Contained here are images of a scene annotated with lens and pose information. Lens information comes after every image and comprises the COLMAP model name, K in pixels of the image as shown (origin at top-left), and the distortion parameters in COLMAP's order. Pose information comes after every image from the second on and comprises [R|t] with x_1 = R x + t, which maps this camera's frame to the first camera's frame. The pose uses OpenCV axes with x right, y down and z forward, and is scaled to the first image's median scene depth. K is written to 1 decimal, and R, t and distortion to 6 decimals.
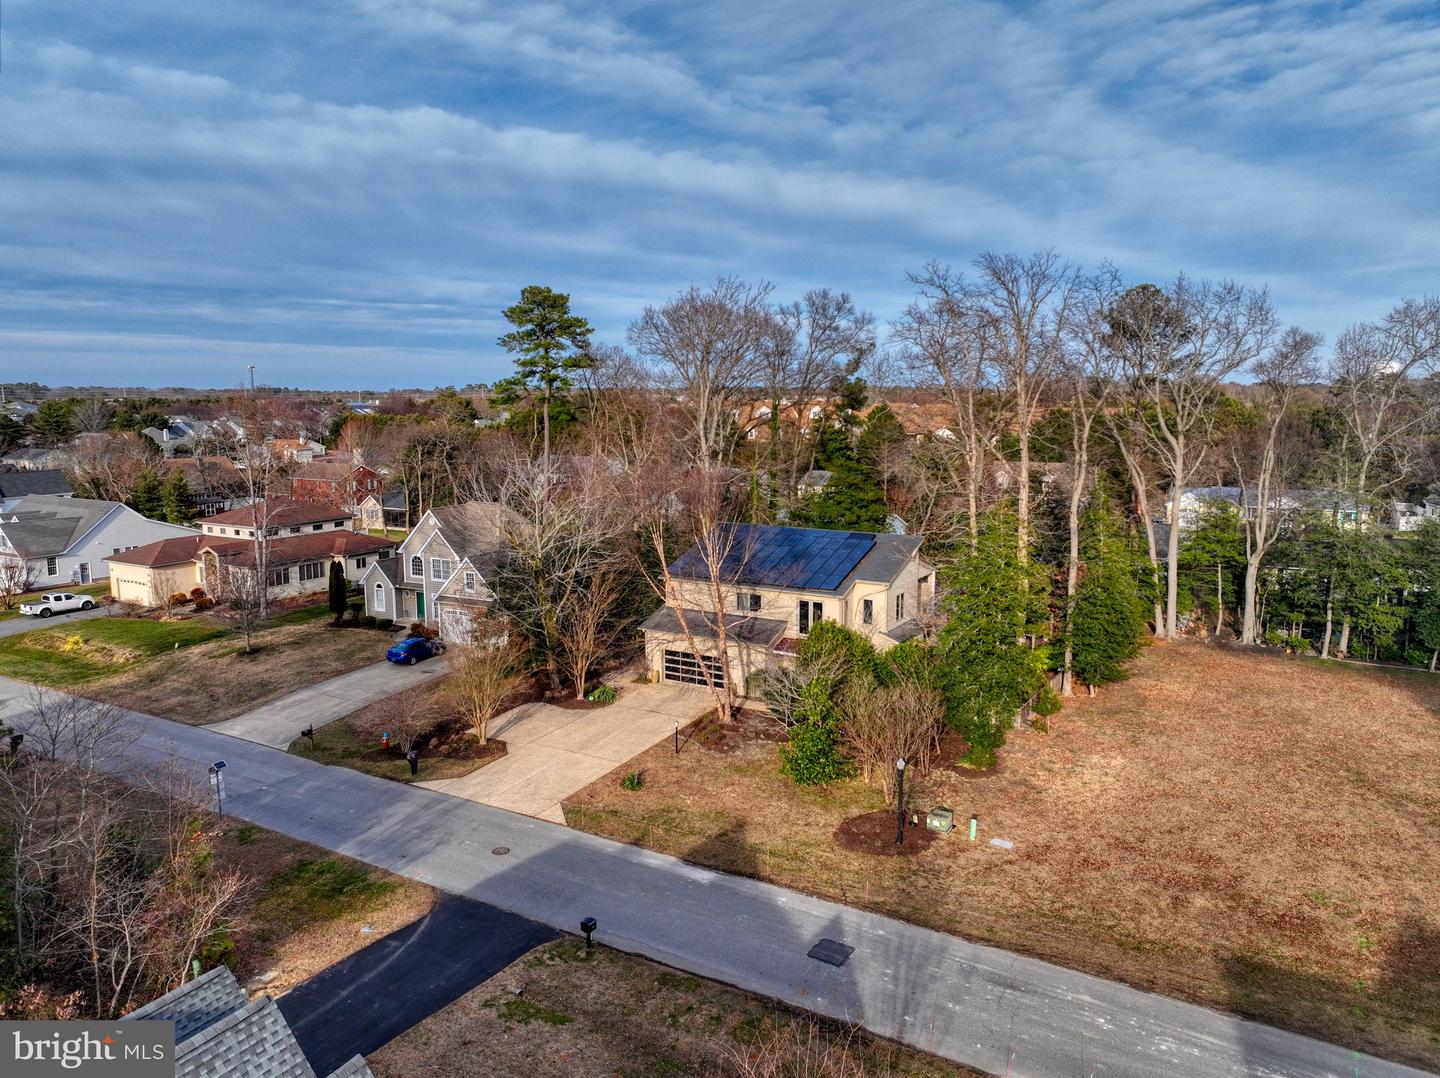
lens RADIAL K [[1013.1, 0, 712.9], [0, 1013.1, 537.4], [0, 0, 1]] dist [0.001825, 0.007244]
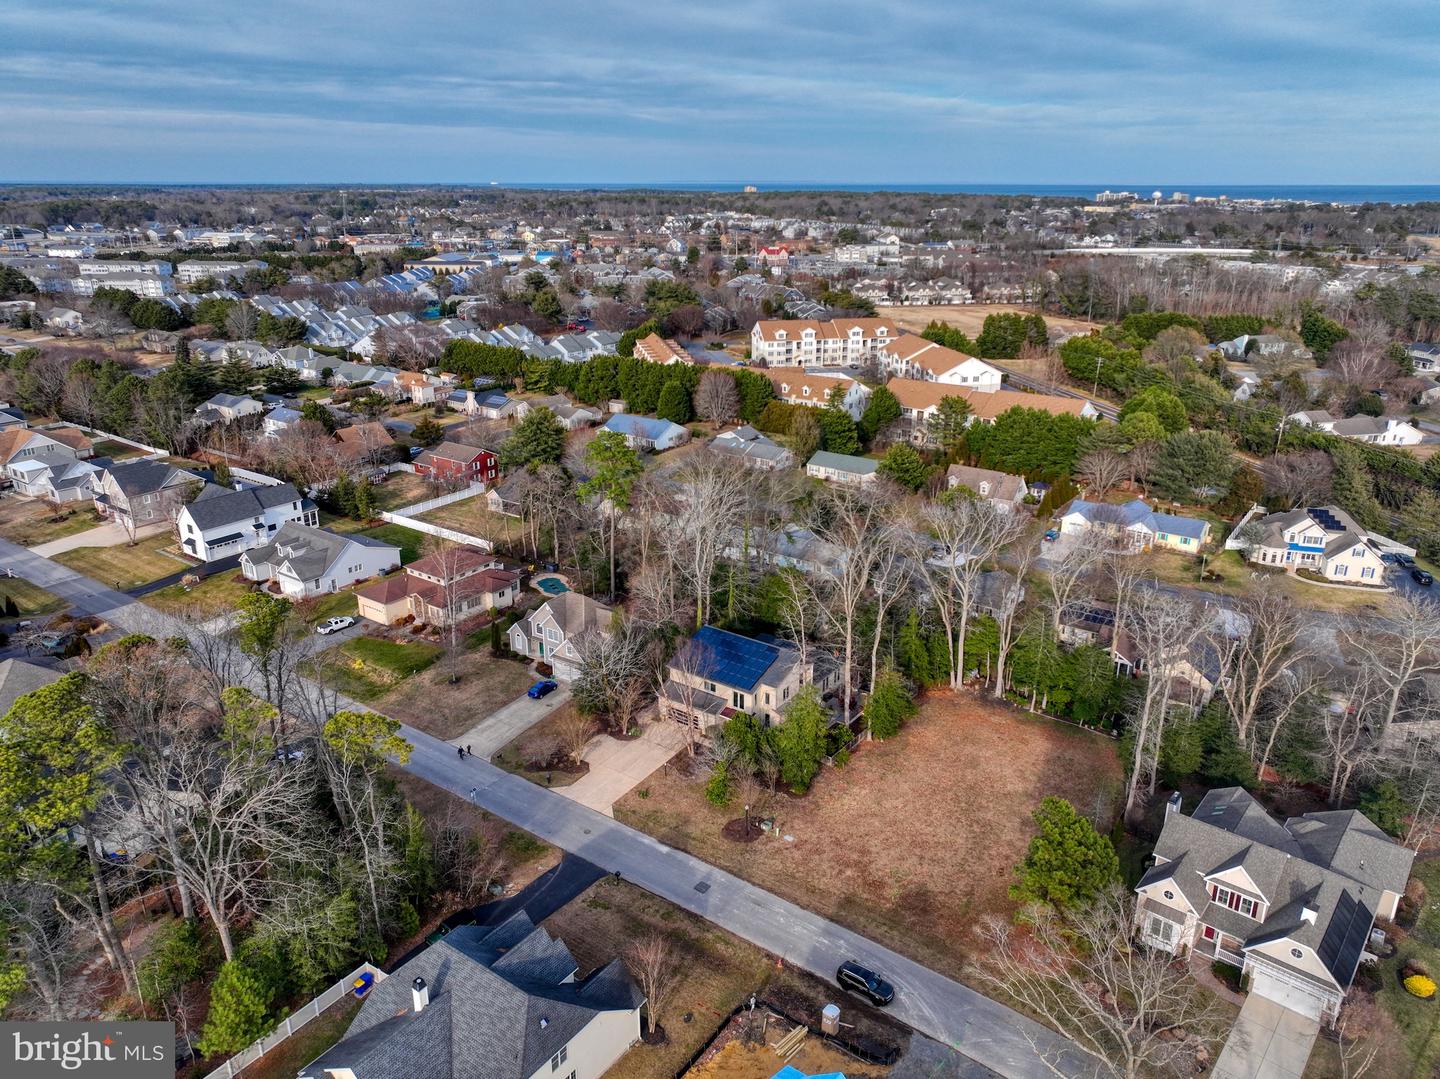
lens RADIAL K [[1013.1, 0, 712.9], [0, 1013.1, 537.9], [0, 0, 1]] dist [0.001825, 0.007244]
pose [[0.996573, 0.033153, -0.075790, 0.166914], [-0.017233, 0.979283, 0.201763, -0.570182], [0.080909, -0.199766, 0.976498, -0.799811]]
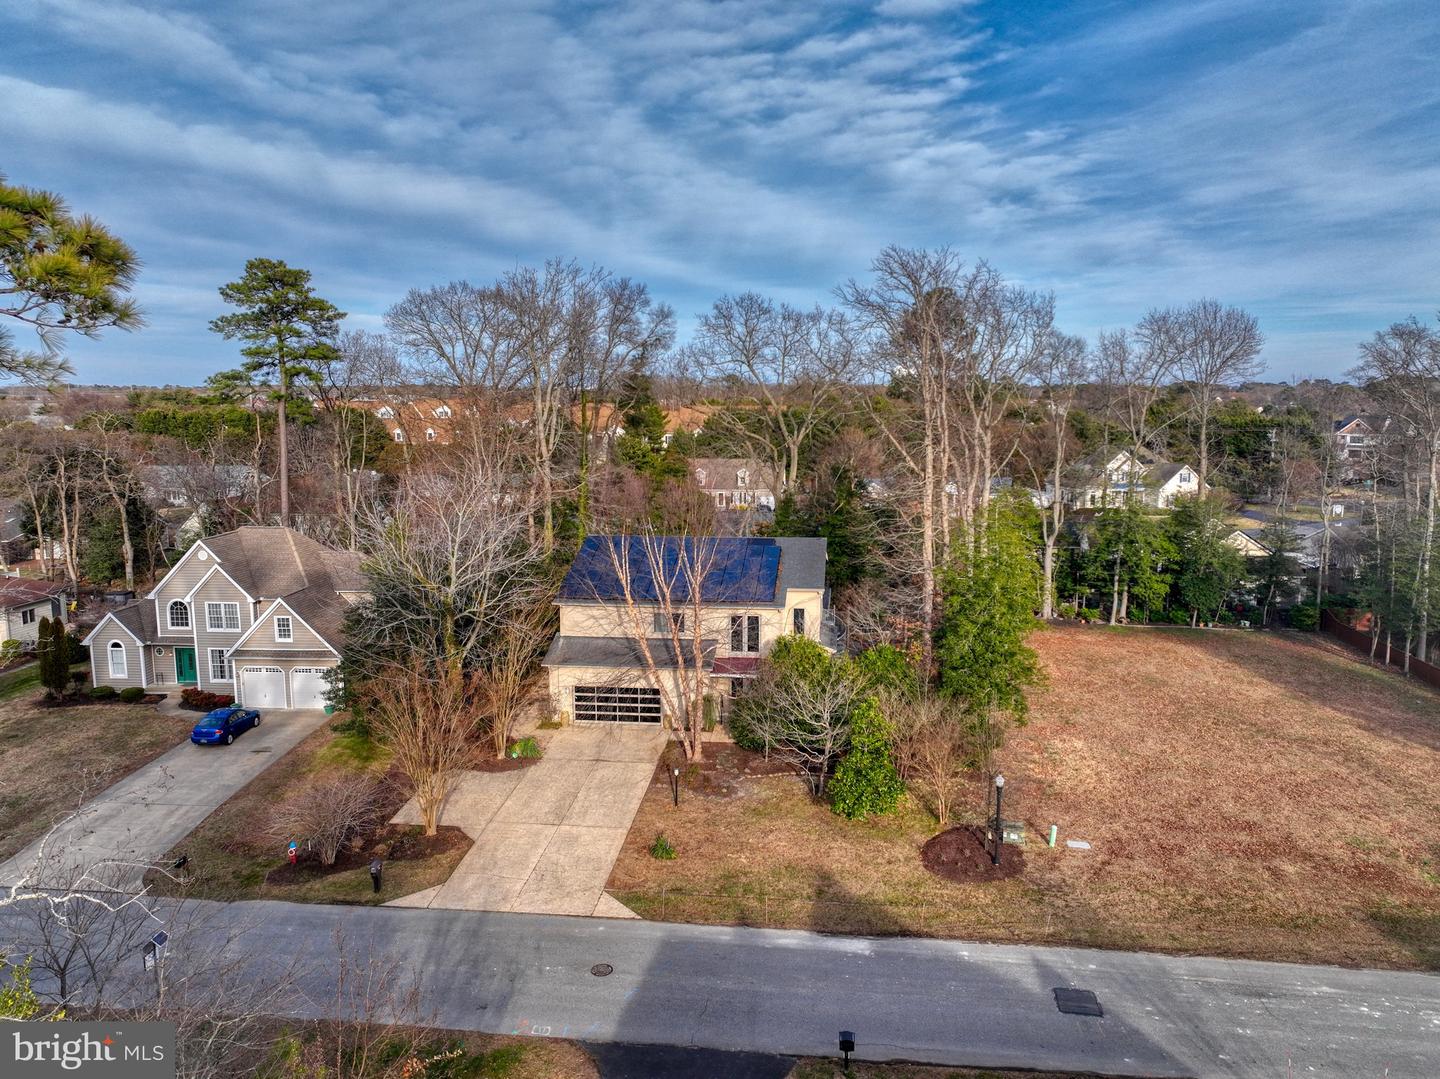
lens RADIAL K [[1013.1, 0, 712.9], [0, 1013.1, 537.9], [0, 0, 1]] dist [0.001825, 0.007244]
pose [[0.911990, -0.057040, 0.406226, -0.265679], [0.057712, 0.998277, 0.010608, -0.016314], [-0.406131, 0.013770, 0.913711, 0.152894]]
